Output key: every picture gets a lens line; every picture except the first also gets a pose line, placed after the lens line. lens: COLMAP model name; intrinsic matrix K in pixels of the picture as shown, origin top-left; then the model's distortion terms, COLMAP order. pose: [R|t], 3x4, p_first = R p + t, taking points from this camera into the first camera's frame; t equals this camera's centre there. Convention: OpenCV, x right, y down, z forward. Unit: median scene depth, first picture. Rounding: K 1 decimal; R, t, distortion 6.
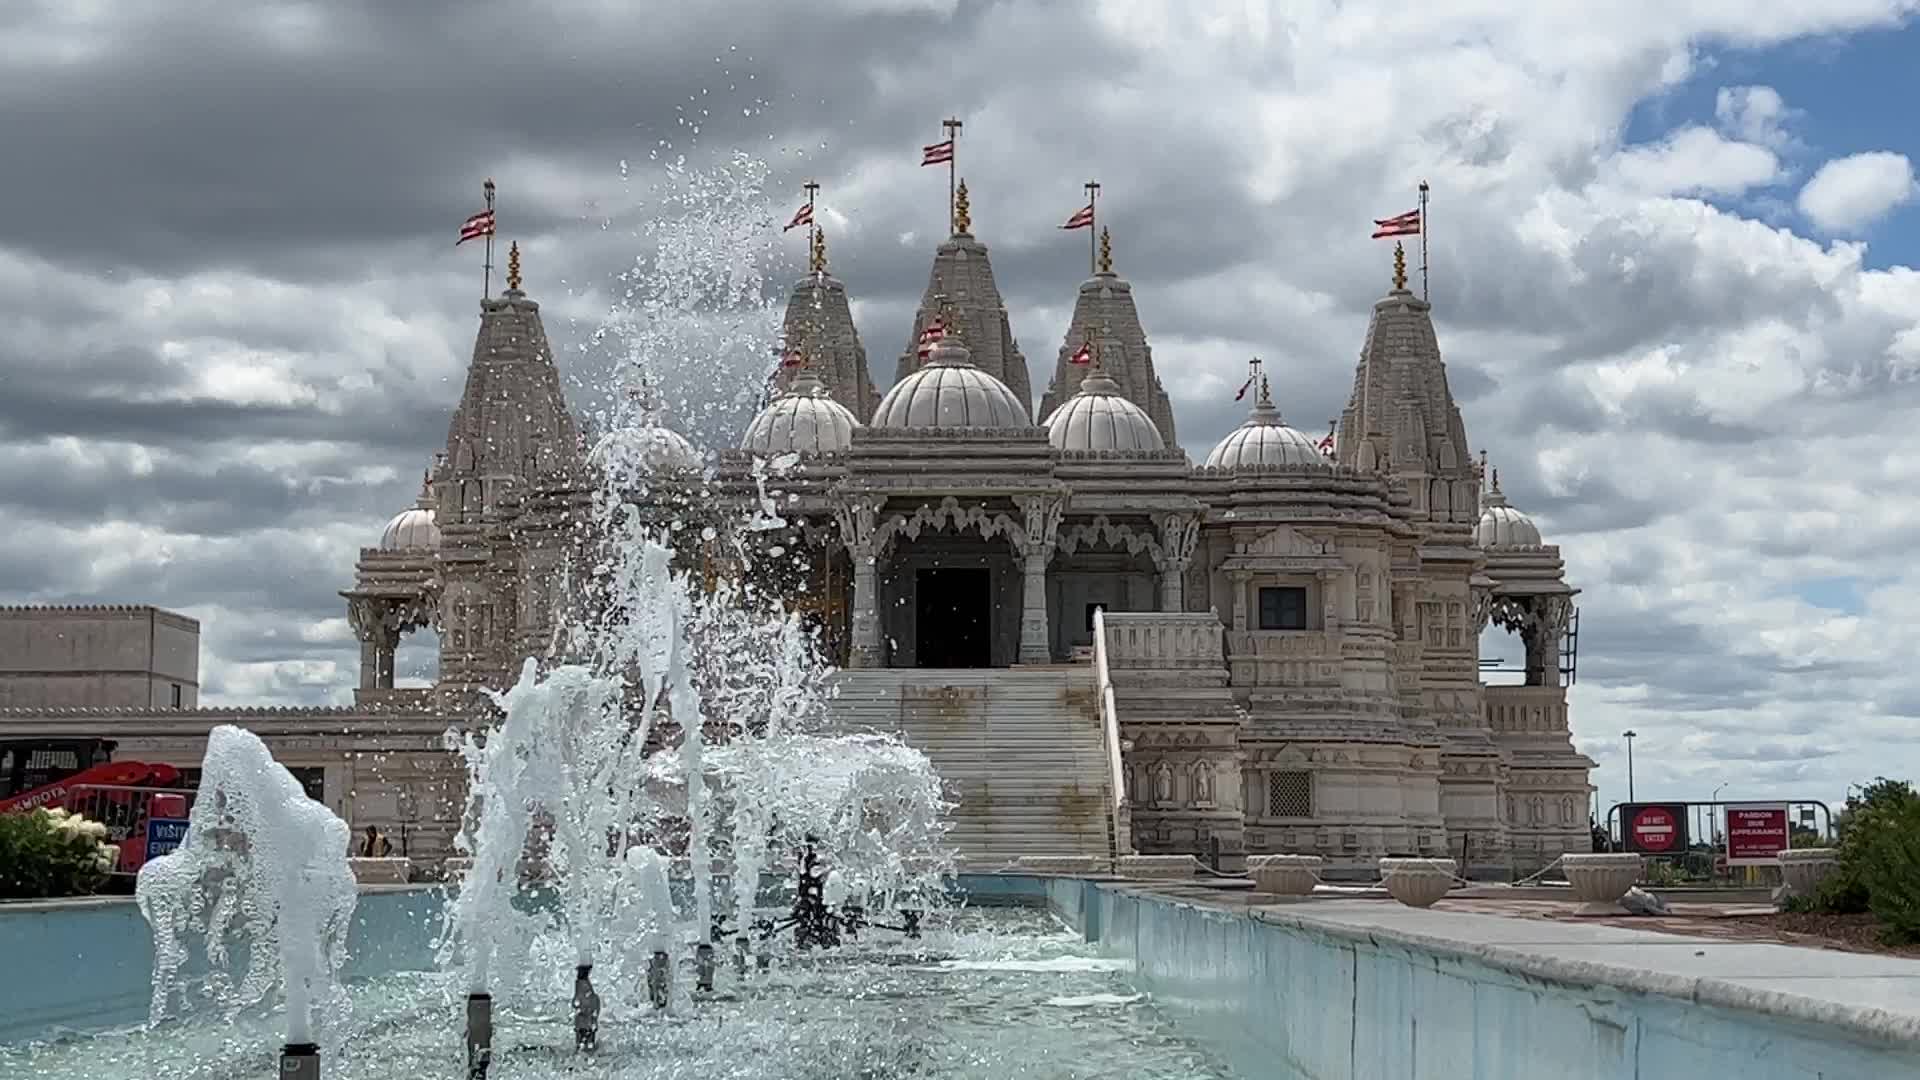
lens RADIAL K [[3172.8, 0, 981.8], [0, 3172.8, 544.5], [0, 0, 1]] dist [0.273507, -1.120693]
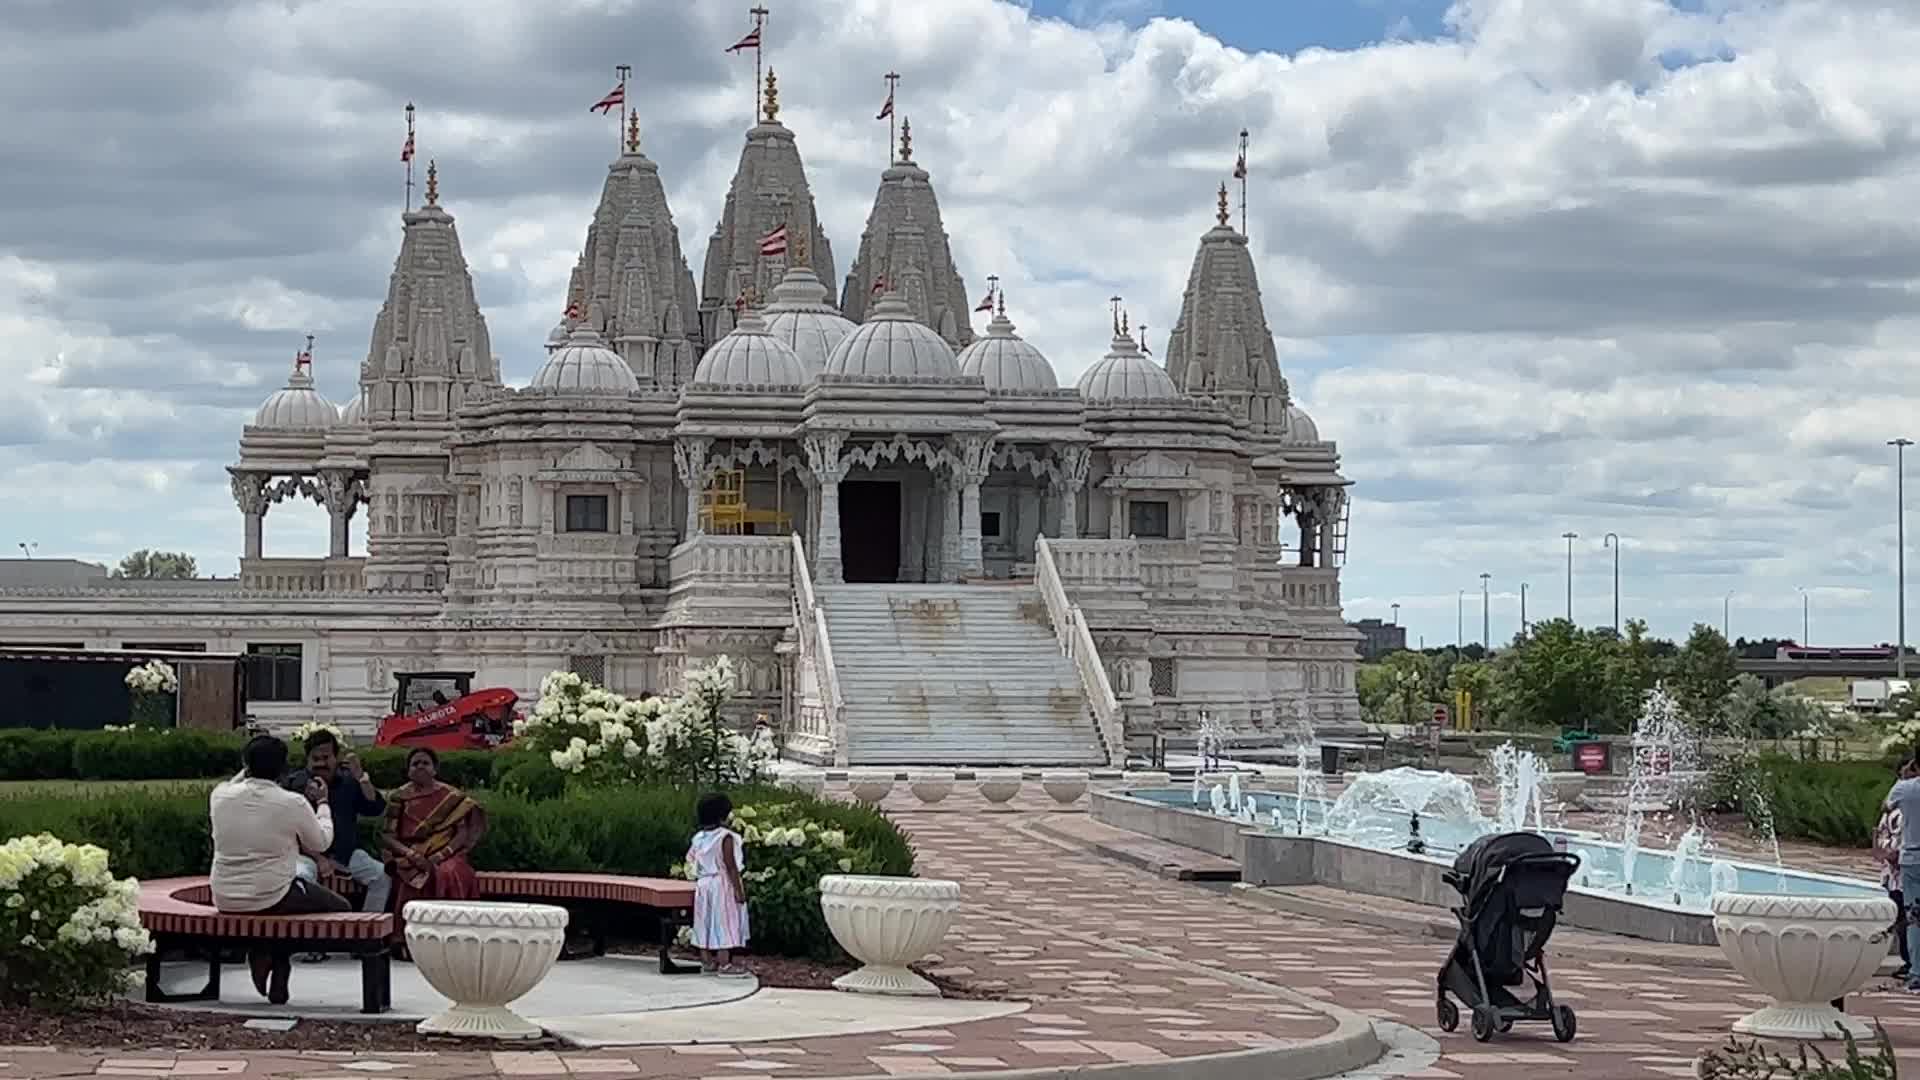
lens RADIAL K [[4071.4, 0, 960.0], [0, 4071.4, 540.0], [0, 0, 1]] dist [0.212453, -0.230934]
pose [[0.987529, 0.010086, 0.157116, -0.212967], [-0.021759, 0.997113, 0.072754, -0.080996], [-0.155928, -0.075265, 0.984897, -0.480348]]
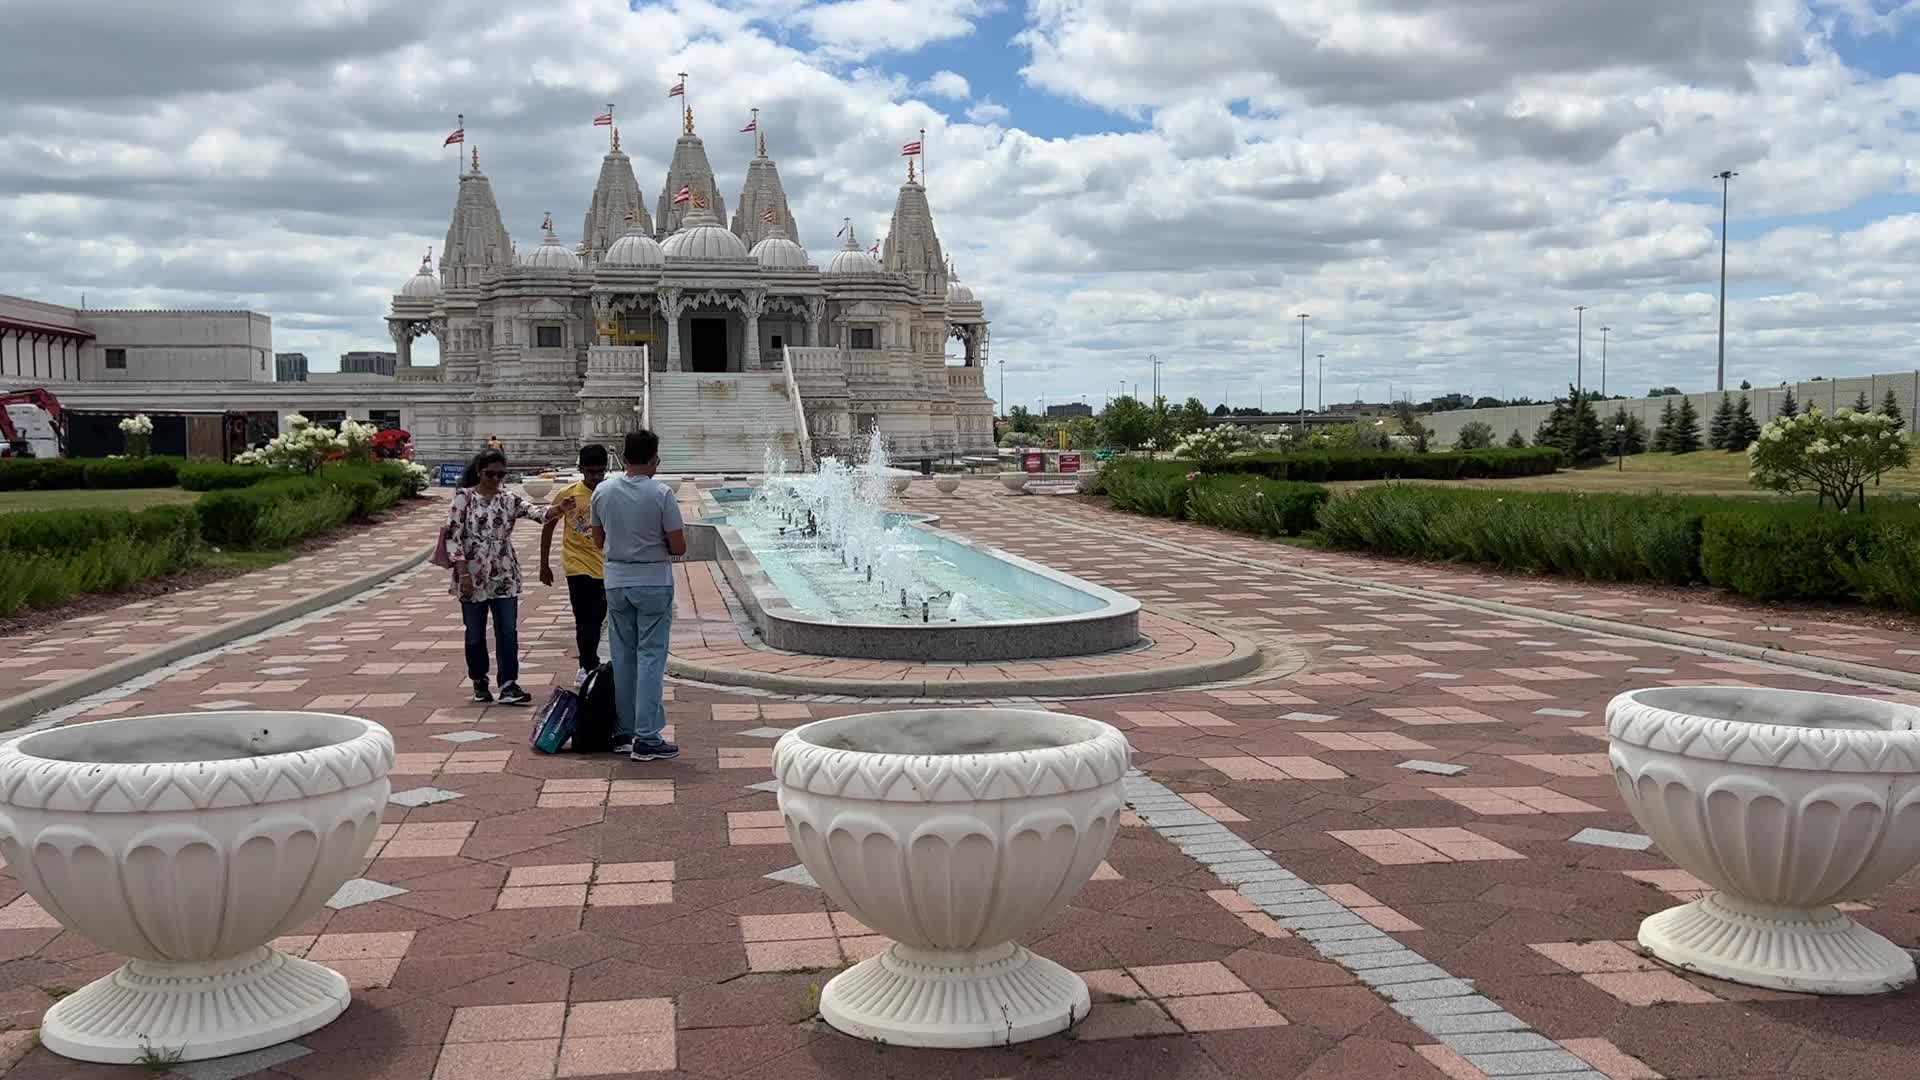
lens RADIAL K [[1798.8, 0, 1001.8], [0, 1798.8, 542.7], [0, 0, 1]] dist [0.096280, -0.315944]
pose [[0.979911, -0.019319, 0.198498, -0.059898], [-0.014248, 0.985973, 0.166297, -0.048786], [-0.198927, -0.165785, 0.965890, -0.237283]]
